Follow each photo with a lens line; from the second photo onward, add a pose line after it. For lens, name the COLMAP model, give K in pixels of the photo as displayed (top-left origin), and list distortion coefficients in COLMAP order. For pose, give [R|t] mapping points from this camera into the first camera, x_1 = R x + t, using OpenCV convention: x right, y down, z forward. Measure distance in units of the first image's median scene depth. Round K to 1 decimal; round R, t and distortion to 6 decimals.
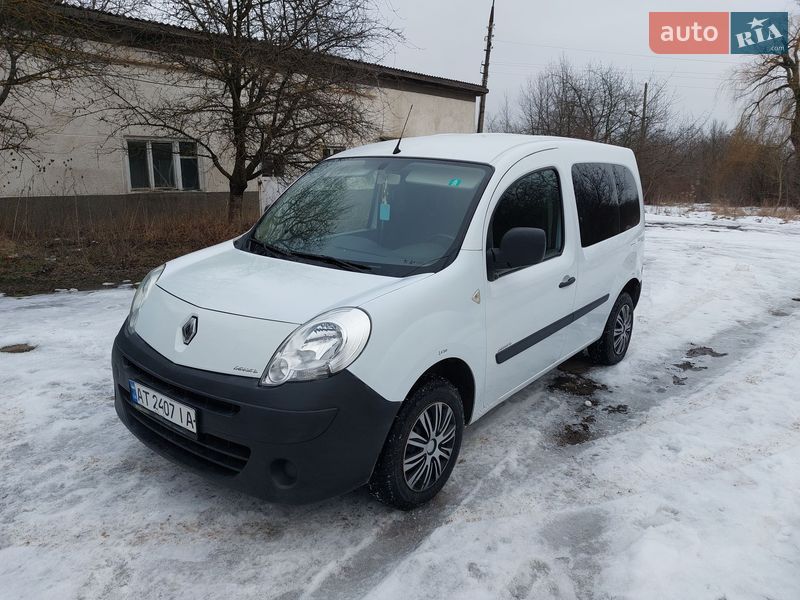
lens RADIAL K [[568.3, 0, 404.3], [0, 568.3, 296.0], [0, 0, 1]] dist [0.055985, -0.044999]
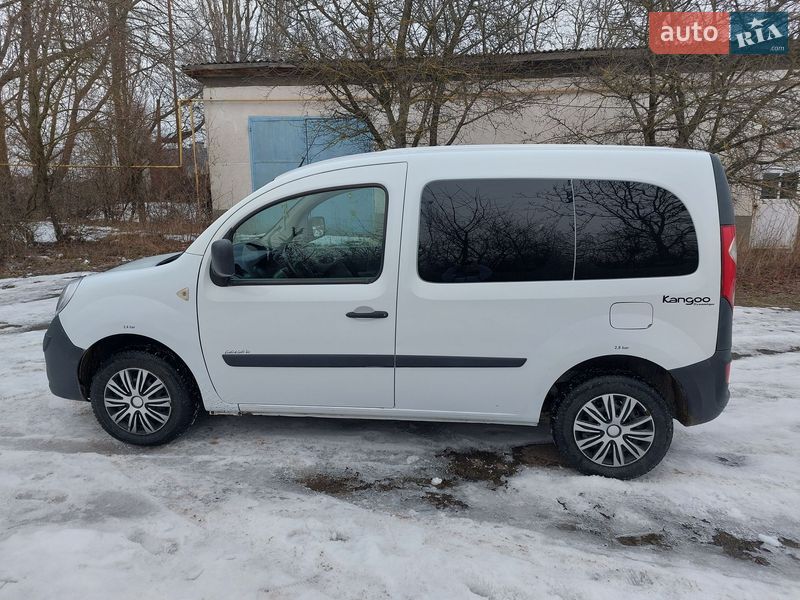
lens RADIAL K [[568.3, 0, 395.9], [0, 568.3, 312.3], [0, 0, 1]] dist [0.055985, -0.044999]
pose [[0.521877, 0.175356, -0.834802, 1.203833], [-0.185248, 0.978585, 0.089751, -0.132445], [0.832663, 0.107806, 0.543185, 0.667245]]
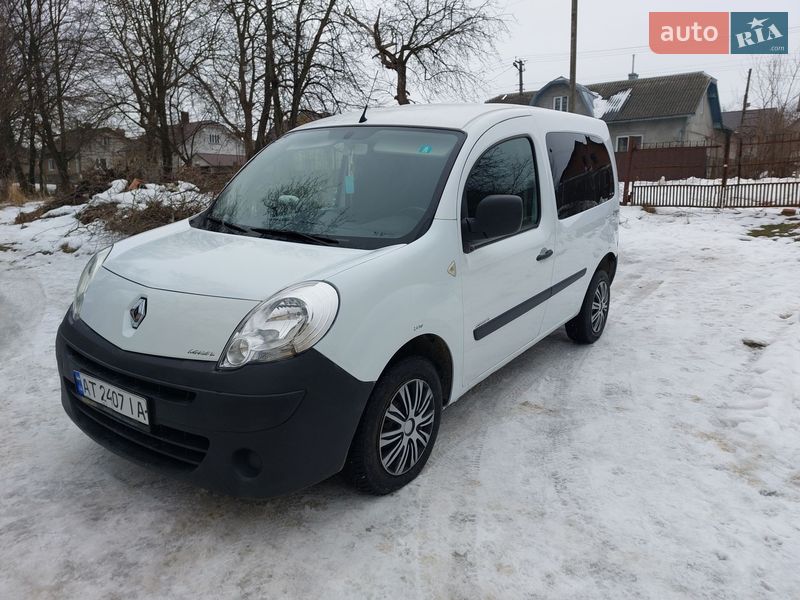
lens RADIAL K [[568.3, 0, 407.9], [0, 568.3, 294.2], [0, 0, 1]] dist [0.055985, -0.044999]
pose [[0.998262, -0.030247, 0.050587, 0.004921], [0.029538, 0.999455, 0.014713, 0.024753], [-0.051004, -0.013193, 0.998611, 0.059118]]
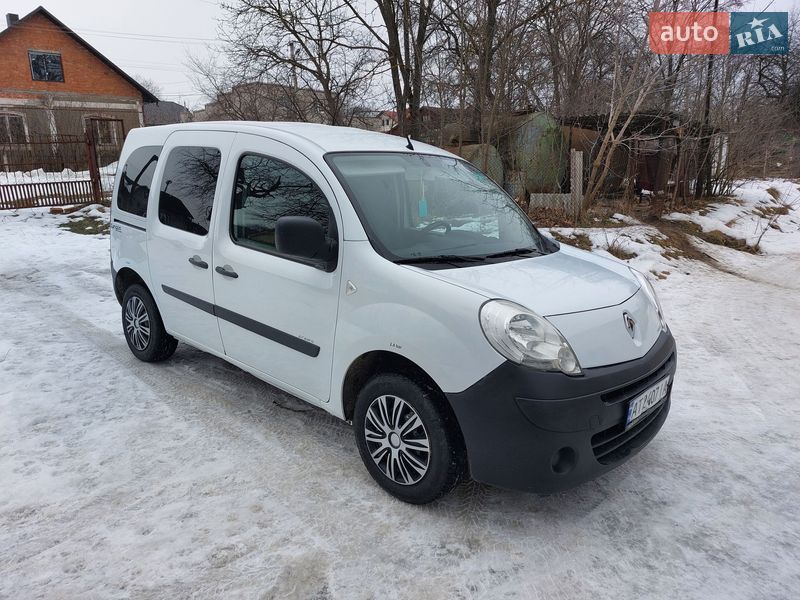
lens RADIAL K [[568.3, 0, 400.3], [0, 568.3, 293.3], [0, 0, 1]] dist [0.055985, -0.044999]
pose [[0.078986, -0.232832, 0.969304, -1.191352], [0.190357, 0.957973, 0.214598, -0.257341], [-0.978532, 0.167564, 0.119988, 1.068391]]
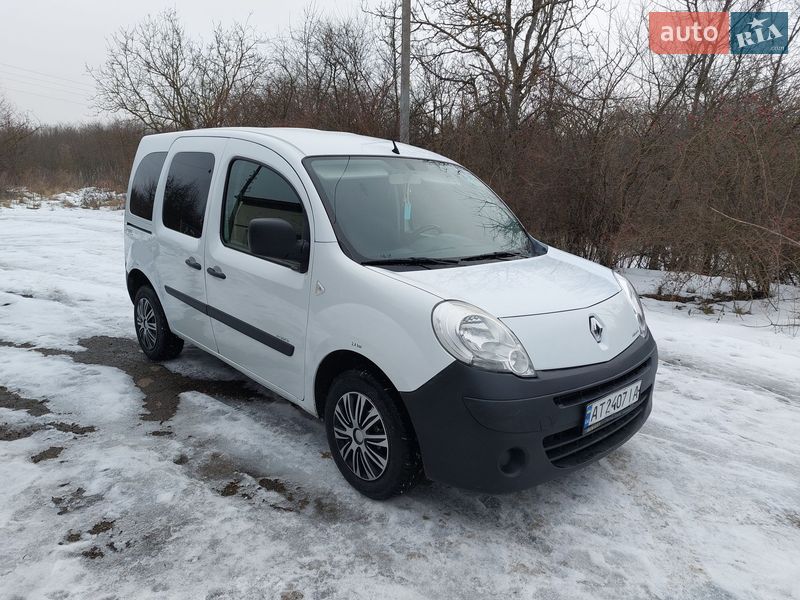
lens RADIAL K [[568.3, 0, 407.1], [0, 568.3, 300.5], [0, 0, 1]] dist [0.055985, -0.044999]
pose [[0.148885, -0.232271, 0.961189, -1.194566], [0.193816, 0.960023, 0.201968, -0.227560], [-0.969674, 0.156224, 0.187951, 0.944602]]
